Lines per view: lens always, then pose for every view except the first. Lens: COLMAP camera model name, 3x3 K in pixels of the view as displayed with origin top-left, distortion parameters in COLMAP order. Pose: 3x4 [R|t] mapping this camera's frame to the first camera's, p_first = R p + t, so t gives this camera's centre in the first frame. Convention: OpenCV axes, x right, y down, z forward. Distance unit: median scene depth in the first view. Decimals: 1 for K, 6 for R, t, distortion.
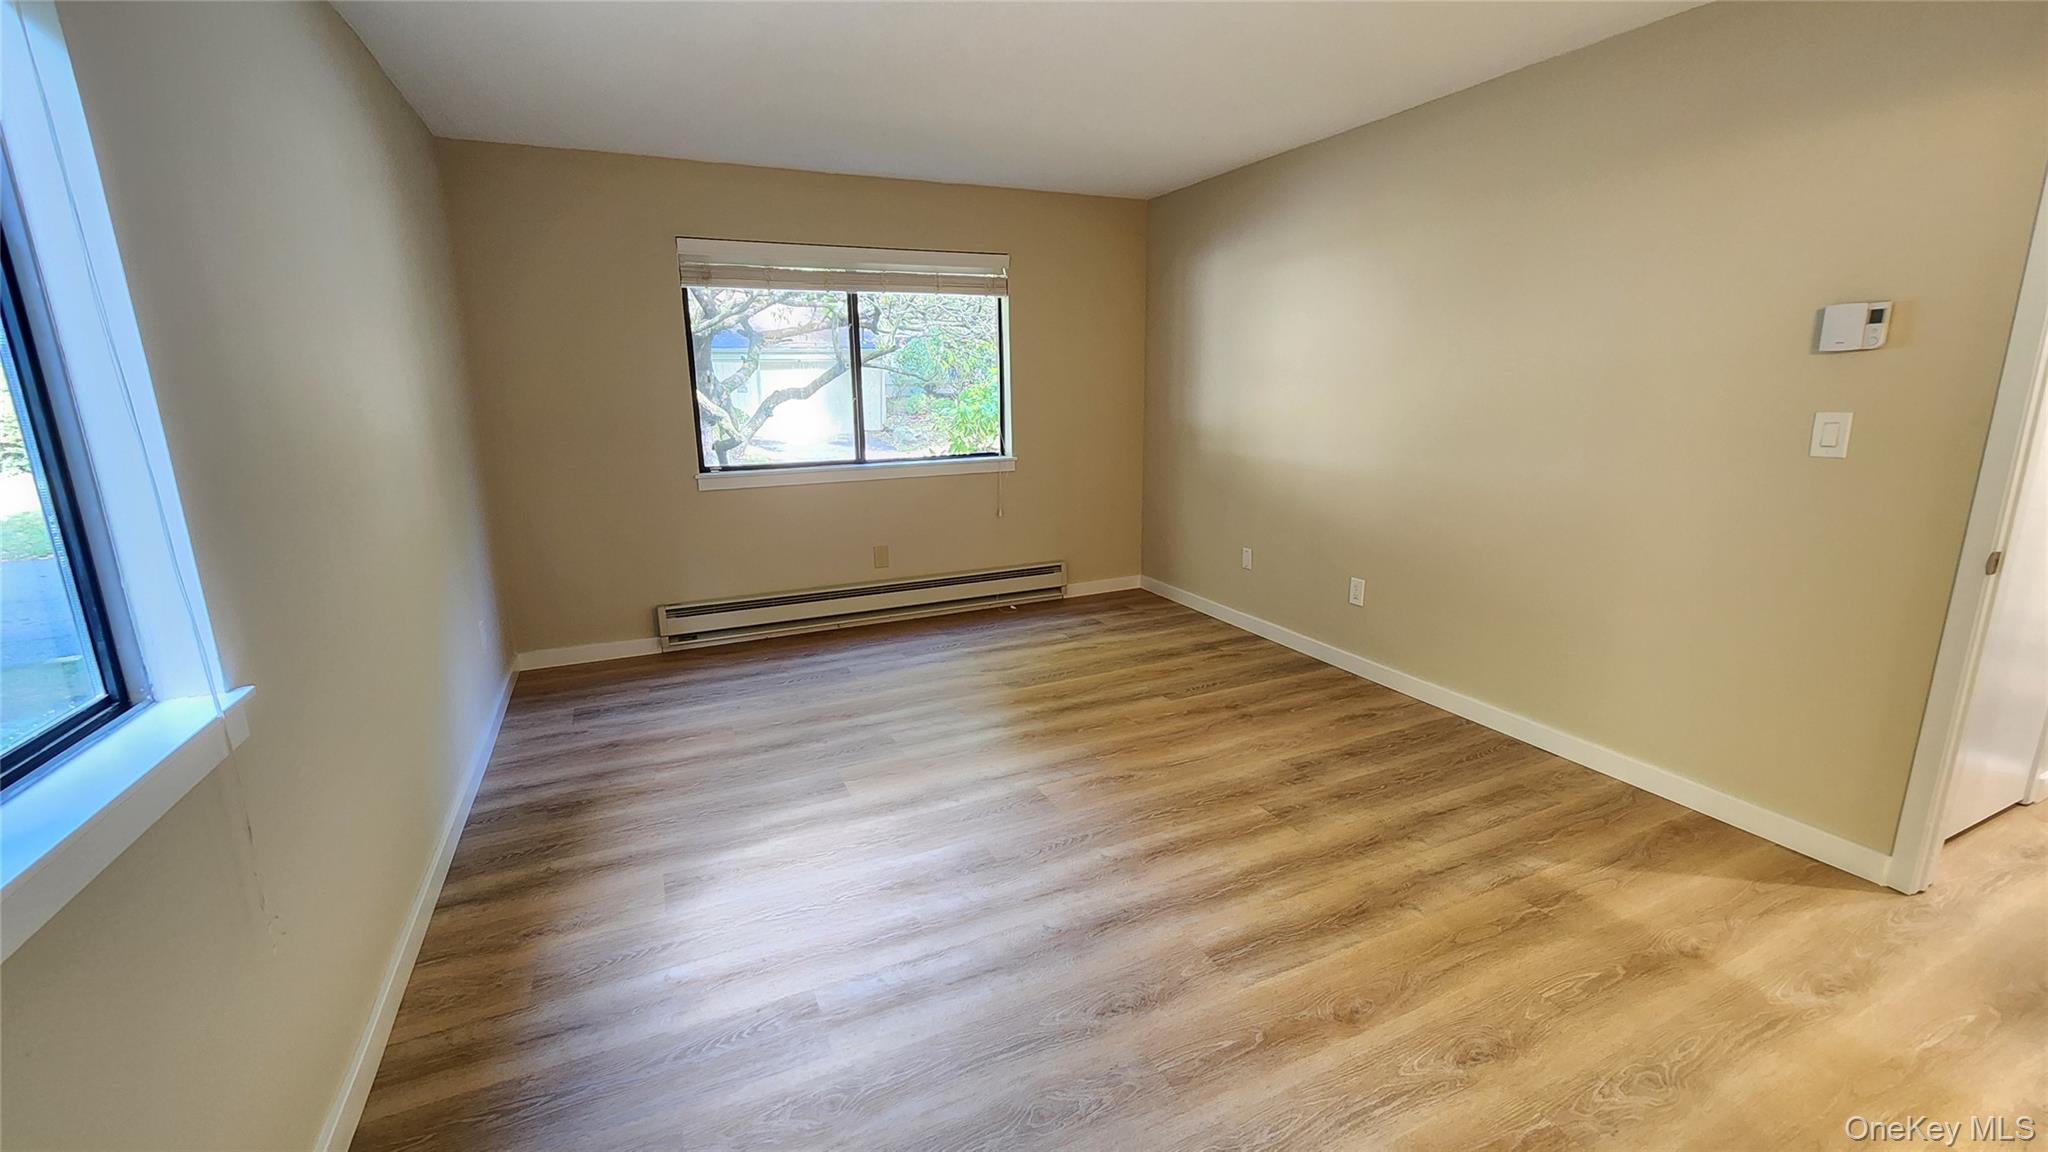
lens RADIAL K [[841.1, 0, 1015.6], [0, 841.1, 578.1], [0, 0, 1]] dist [0.008505, 0.000037]
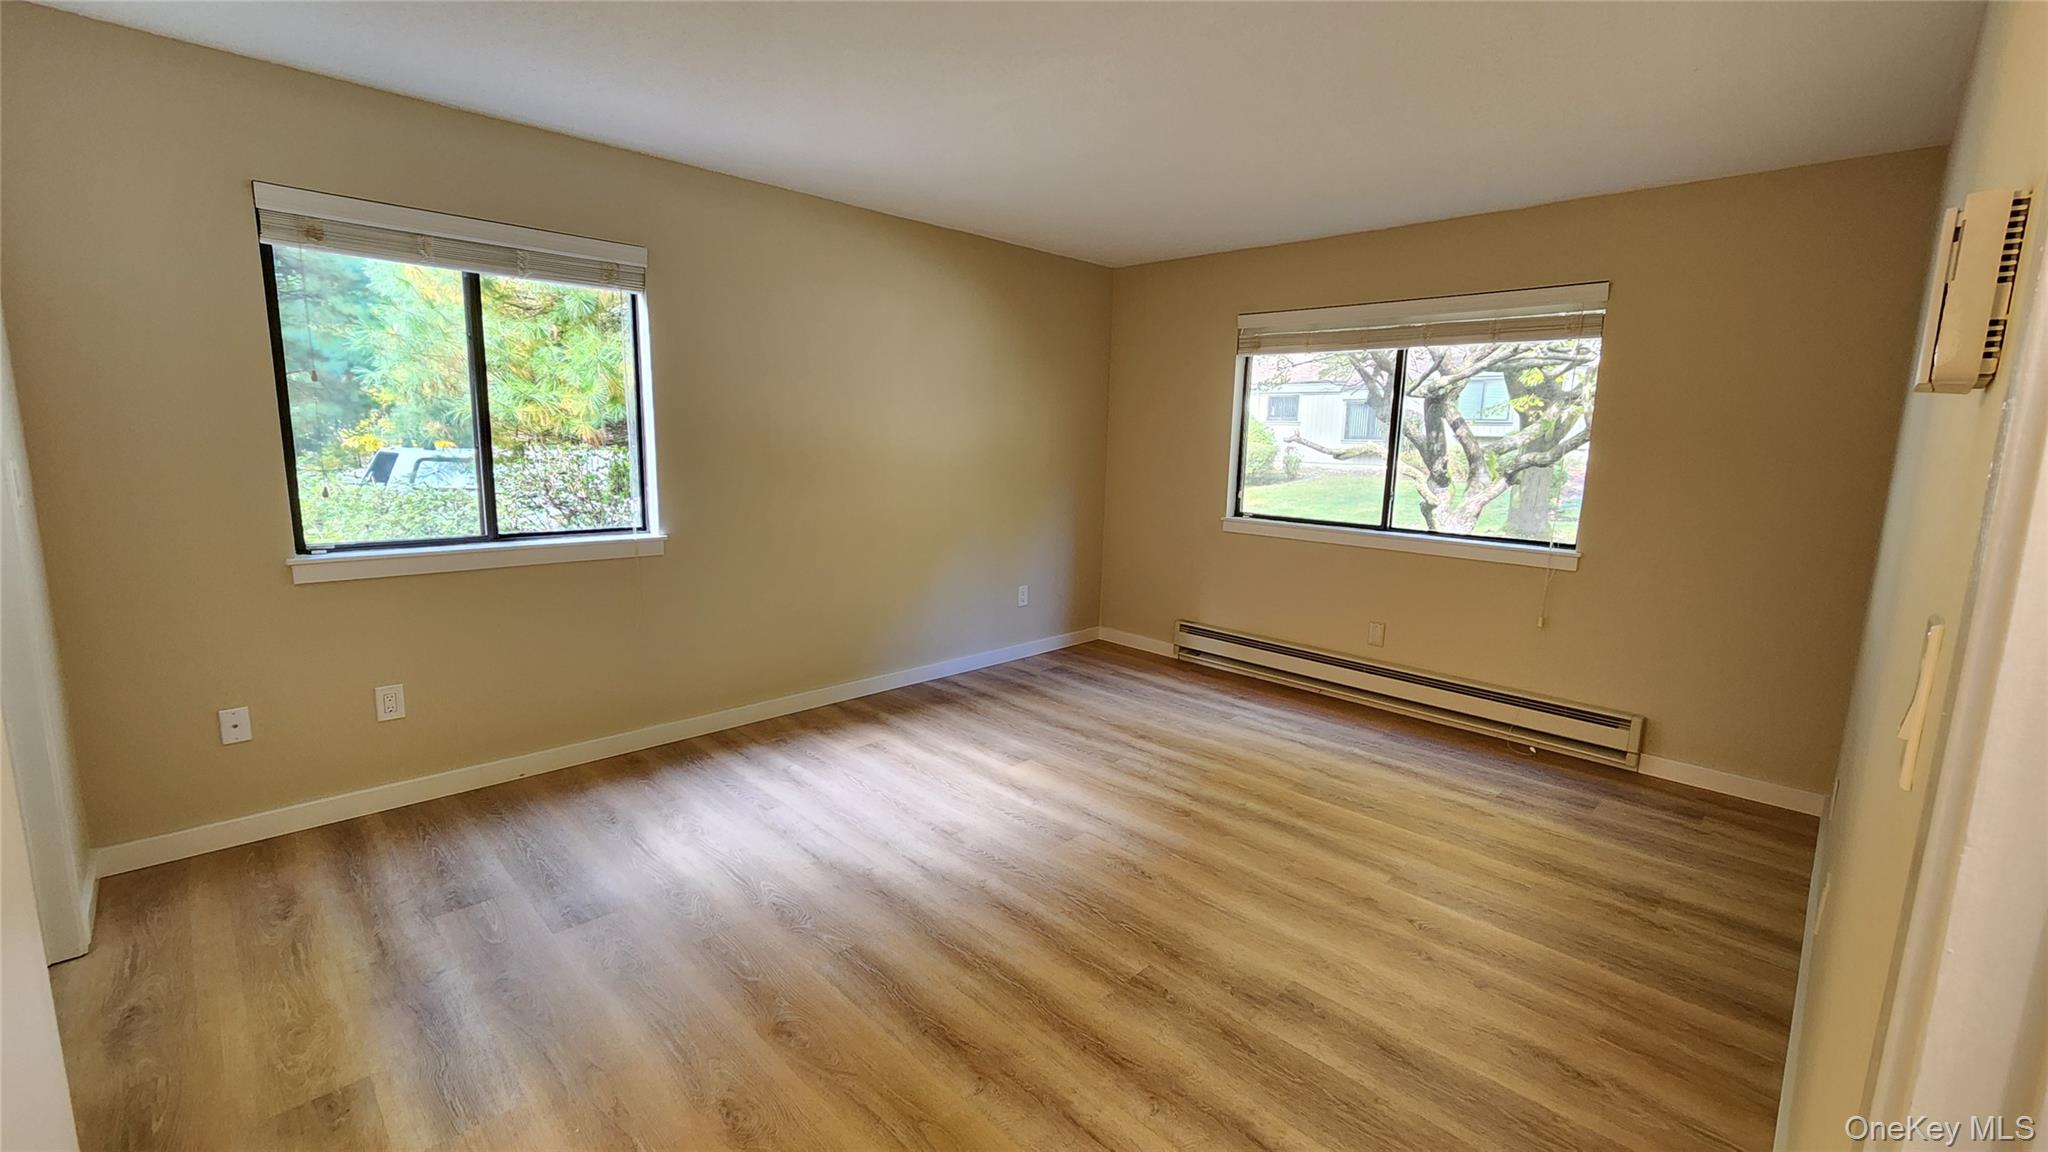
lens RADIAL K [[841.1, 0, 1012.2], [0, 841.1, 565.1], [0, 0, 1]] dist [0.008505, 0.000037]
pose [[0.335234, 0.166925, -0.927229, 0.663142], [-0.247723, 0.965166, 0.084192, -0.093235], [0.908984, 0.201472, 0.364908, 0.372639]]
